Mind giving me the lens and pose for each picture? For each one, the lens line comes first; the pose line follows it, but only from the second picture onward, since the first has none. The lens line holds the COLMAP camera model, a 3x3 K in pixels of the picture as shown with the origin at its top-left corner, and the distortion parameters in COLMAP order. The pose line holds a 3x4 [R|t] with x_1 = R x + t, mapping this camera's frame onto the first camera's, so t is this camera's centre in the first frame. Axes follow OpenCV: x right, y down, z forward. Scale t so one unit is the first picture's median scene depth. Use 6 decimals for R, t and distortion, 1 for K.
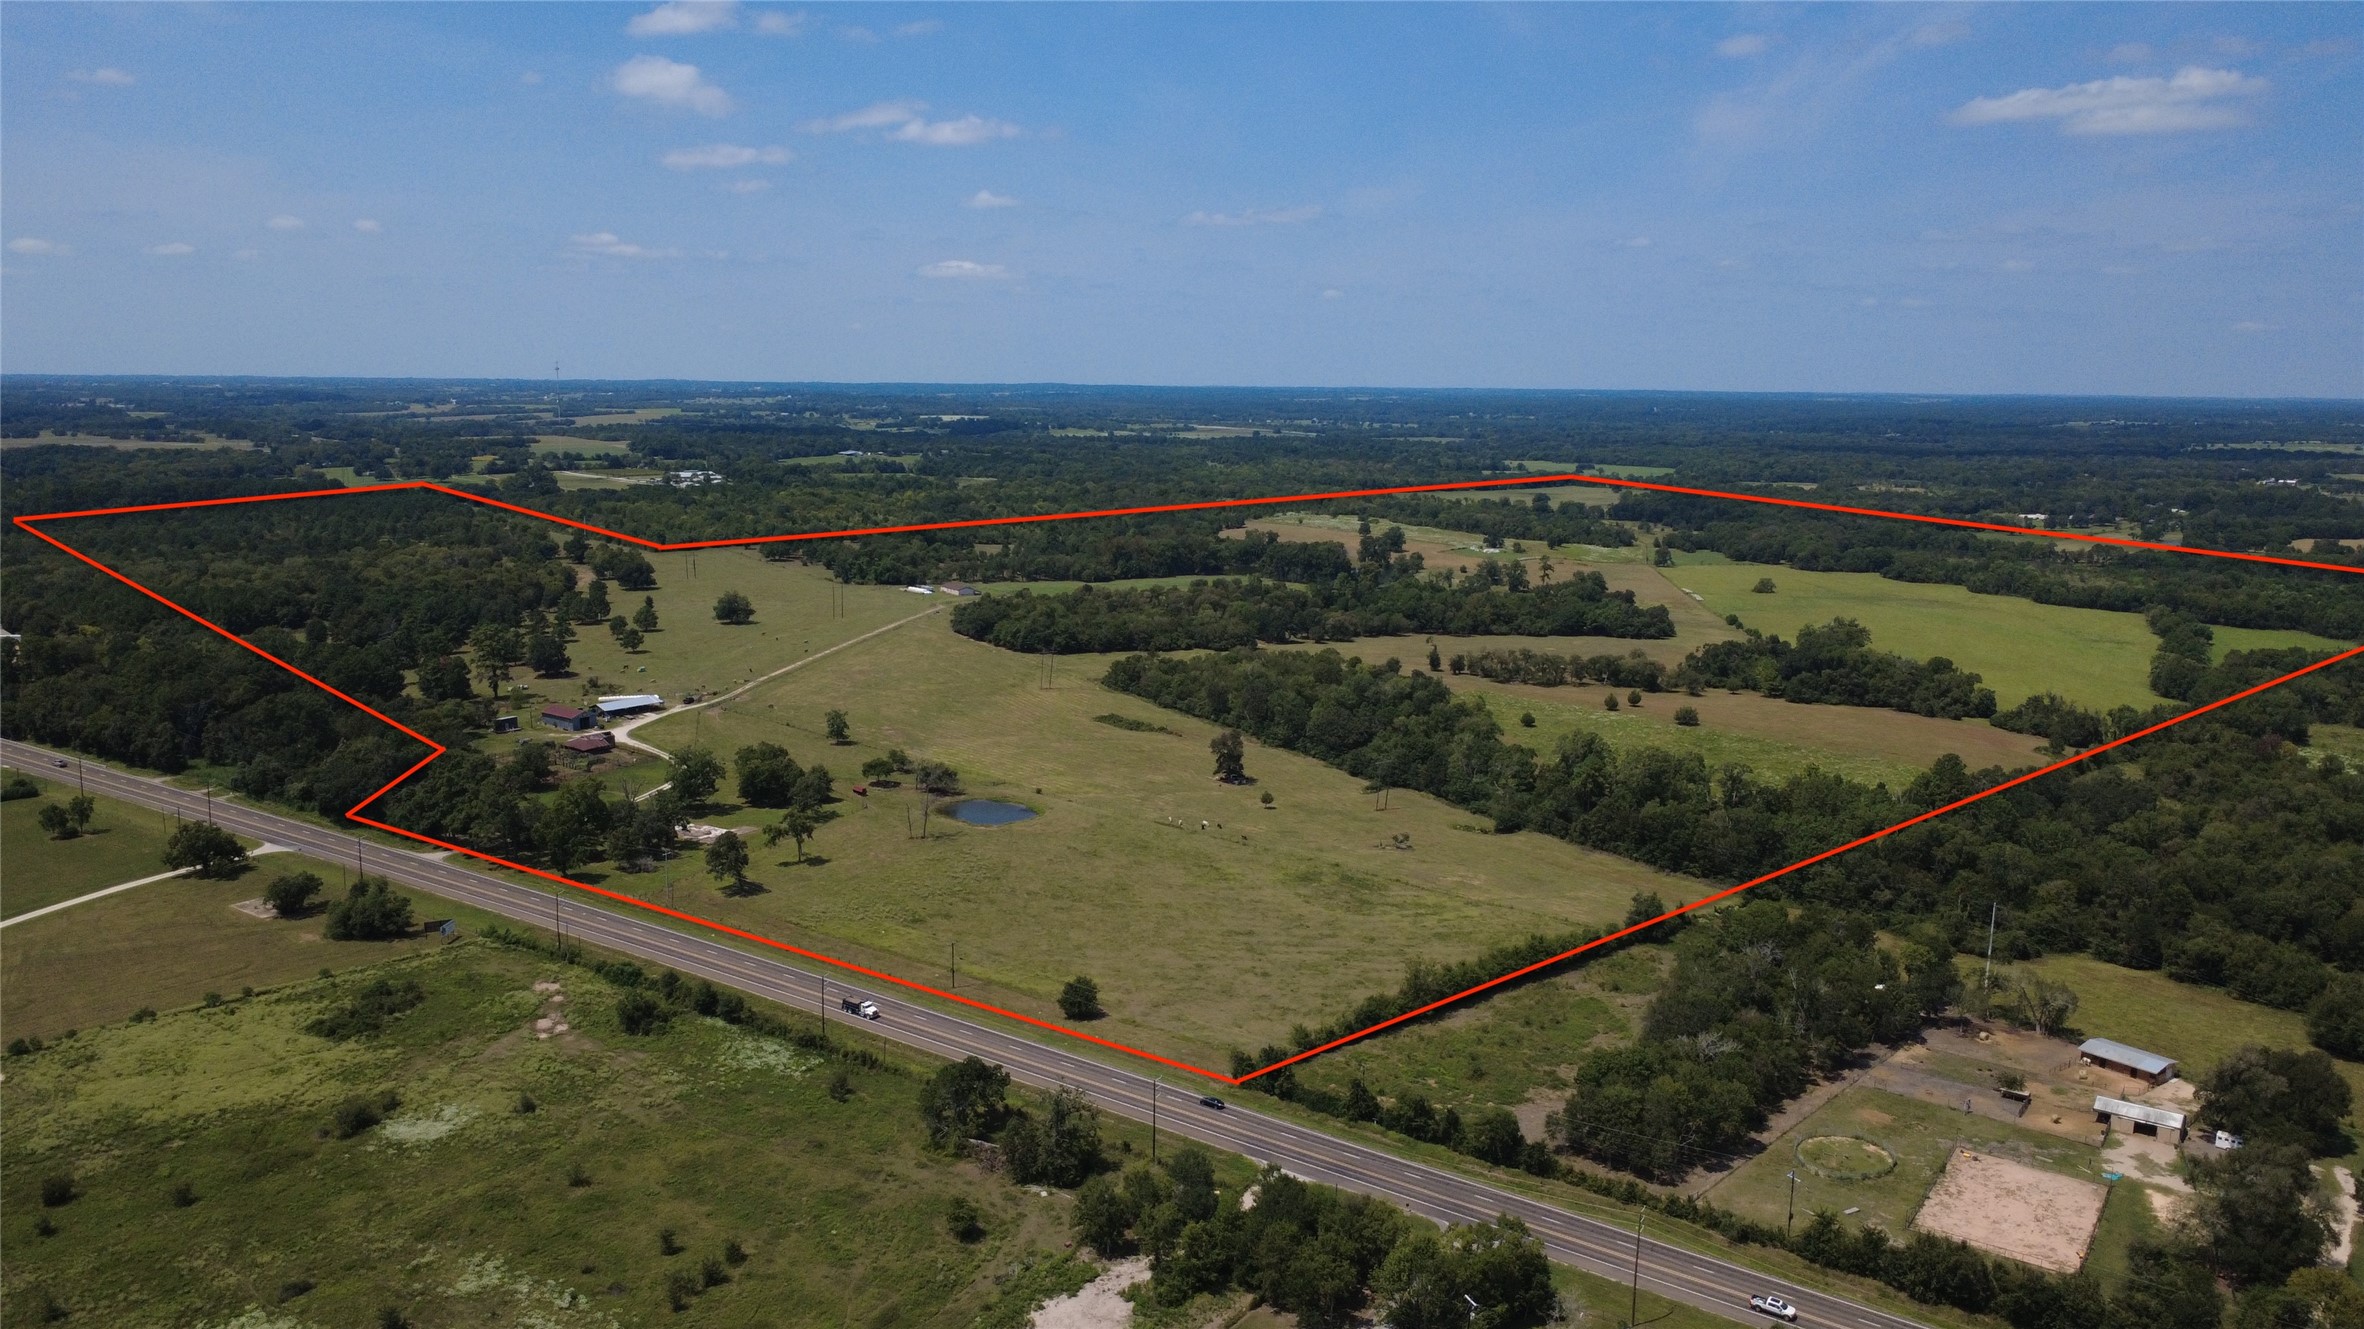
lens RADIAL K [[1752.0, 0, 1179.2], [0, 1752.0, 659.6], [0, 0, 1]] dist [0.009042, -0.008187]
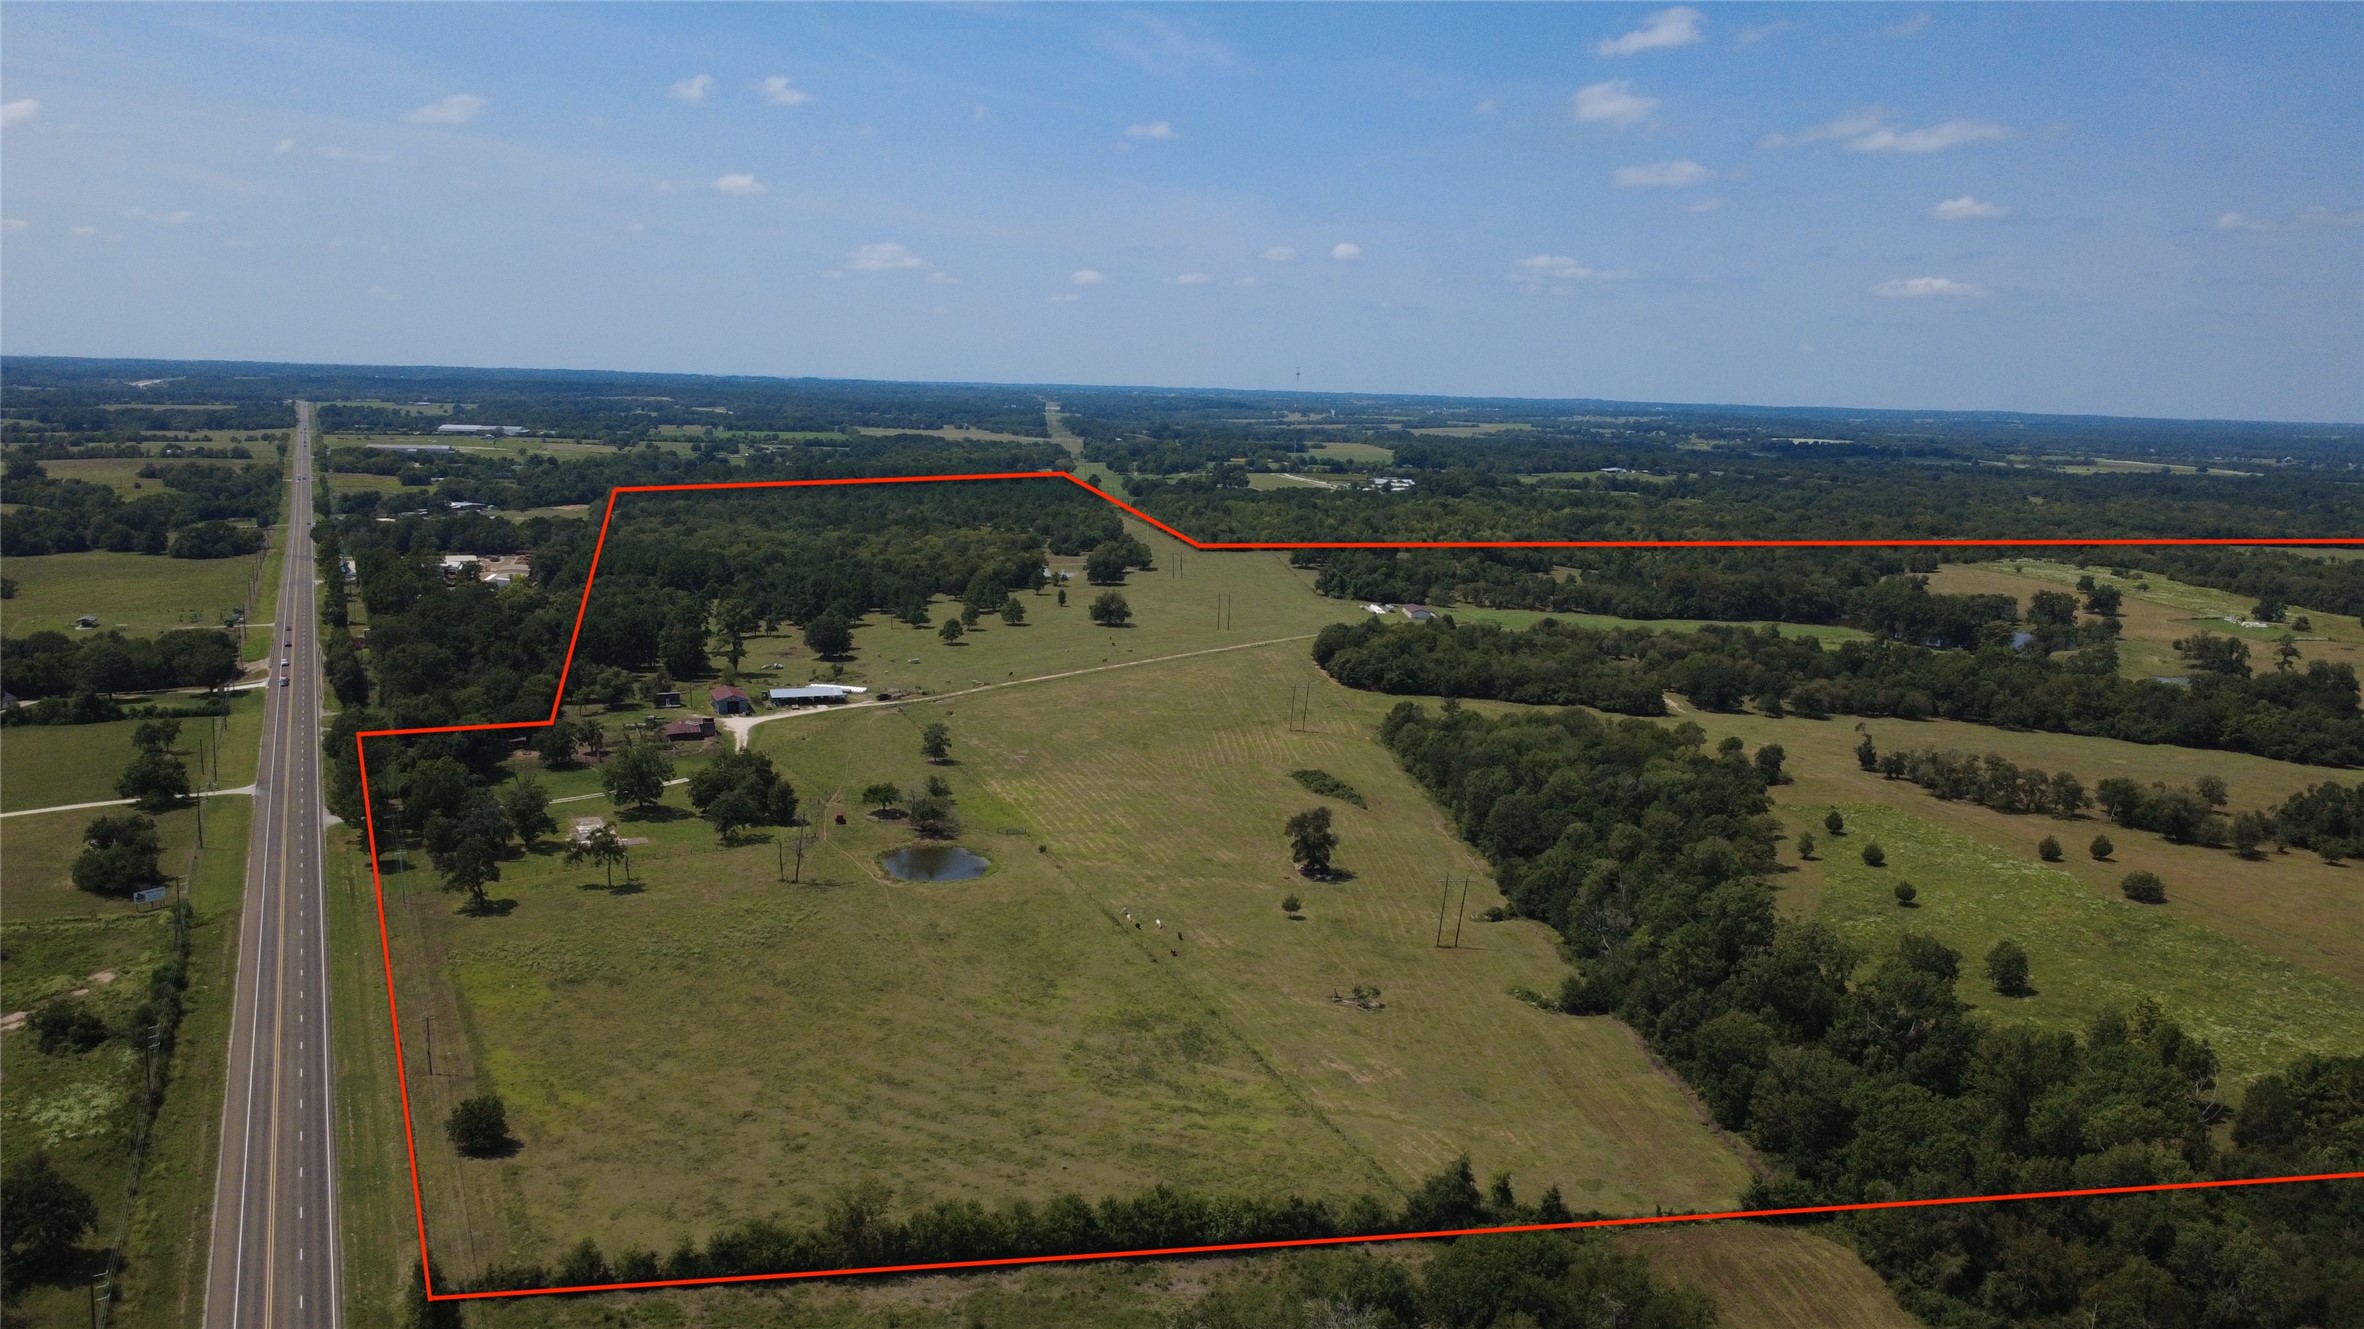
lens RADIAL K [[1752.0, 0, 1183.0], [0, 1752.0, 671.5], [0, 0, 1]] dist [0.009042, -0.008187]
pose [[0.861394, 0.097173, -0.498556, 0.177958], [-0.100673, 0.994720, 0.019940, -0.013691], [0.497861, 0.033015, 0.866628, 0.160739]]
